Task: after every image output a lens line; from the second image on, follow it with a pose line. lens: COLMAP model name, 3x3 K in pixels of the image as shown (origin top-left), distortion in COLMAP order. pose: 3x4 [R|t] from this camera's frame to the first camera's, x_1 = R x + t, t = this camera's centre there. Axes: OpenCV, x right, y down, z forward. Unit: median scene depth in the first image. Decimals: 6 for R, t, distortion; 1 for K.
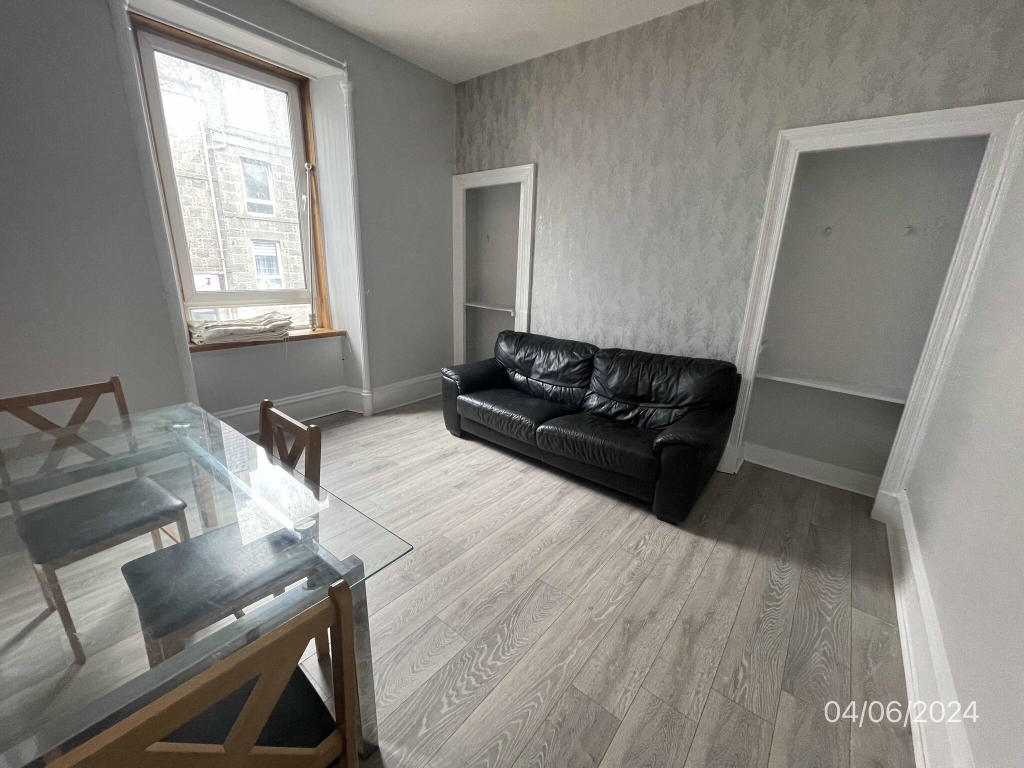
lens RADIAL K [[408.9, 0, 512.6], [0, 408.9, 384.1], [0, 0, 1]] dist [-0.004172, 0.000195]
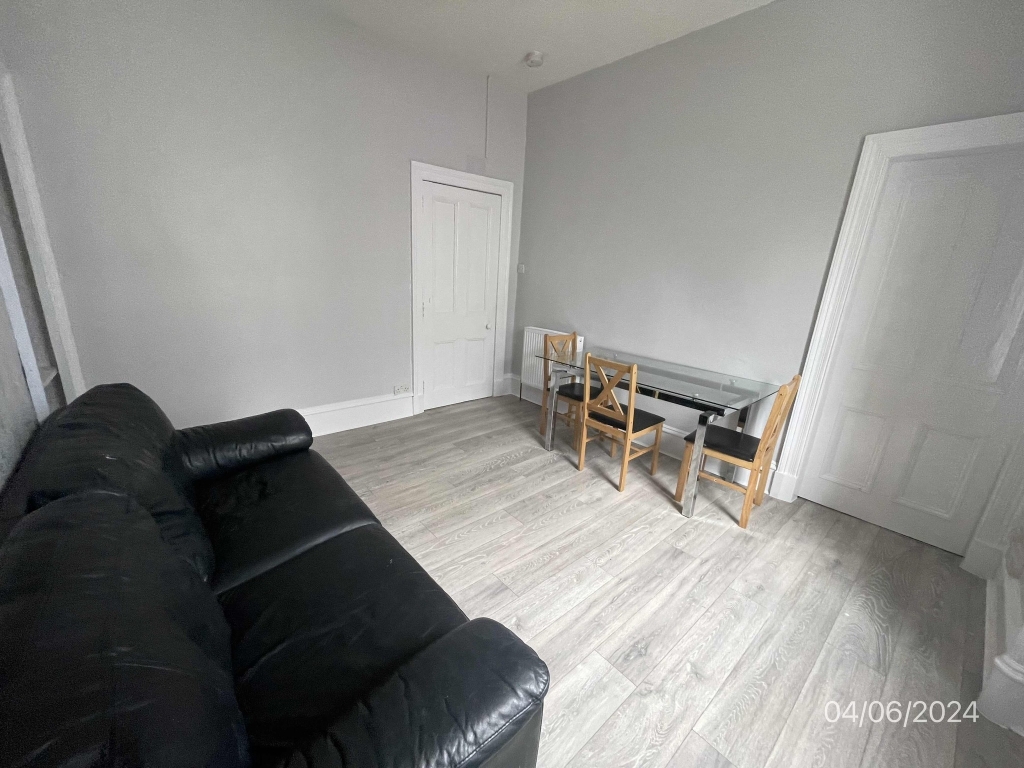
lens RADIAL K [[408.9, 0, 510.2], [0, 408.9, 386.3], [0, 0, 1]] dist [-0.004172, 0.000195]
pose [[-0.978533, -0.140854, 0.150446, -0.217903], [-0.037986, 0.840755, 0.540081, -0.450343], [-0.202561, 0.522772, -0.828057, 1.494515]]
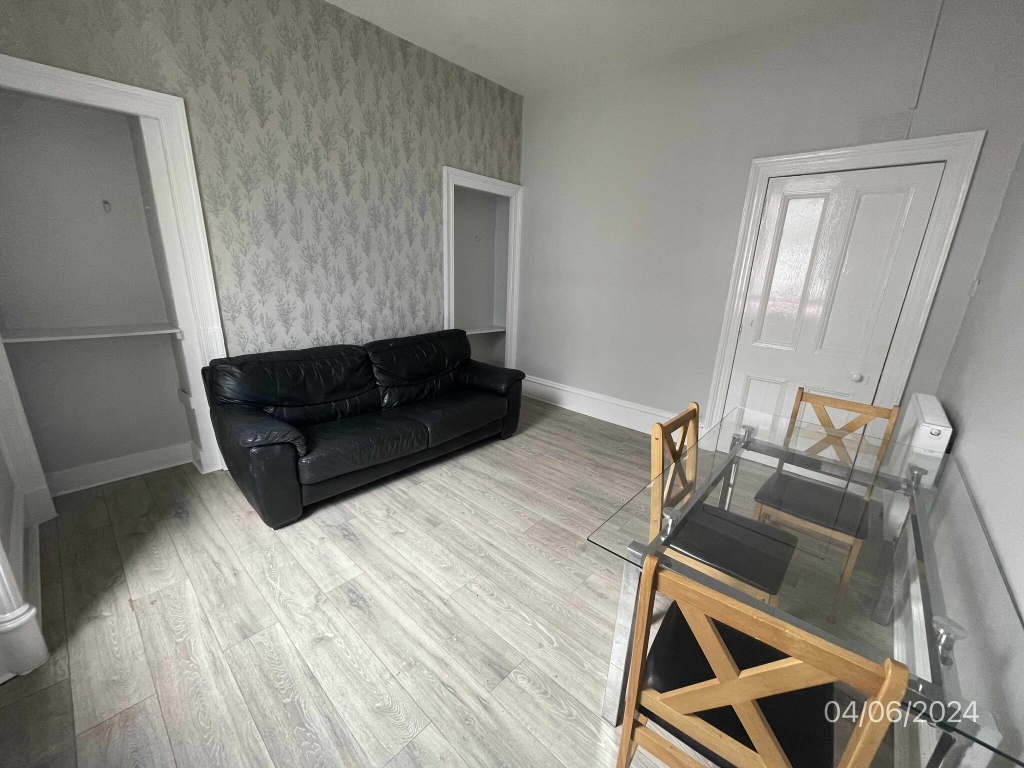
lens RADIAL K [[408.9, 0, 511.1], [0, 408.9, 386.9], [0, 0, 1]] dist [-0.004172, 0.000195]
pose [[0.066988, -0.315557, 0.946539, -0.910906], [0.250469, 0.923611, 0.290187, -0.245154], [-0.965804, 0.217639, 0.140908, 0.703218]]
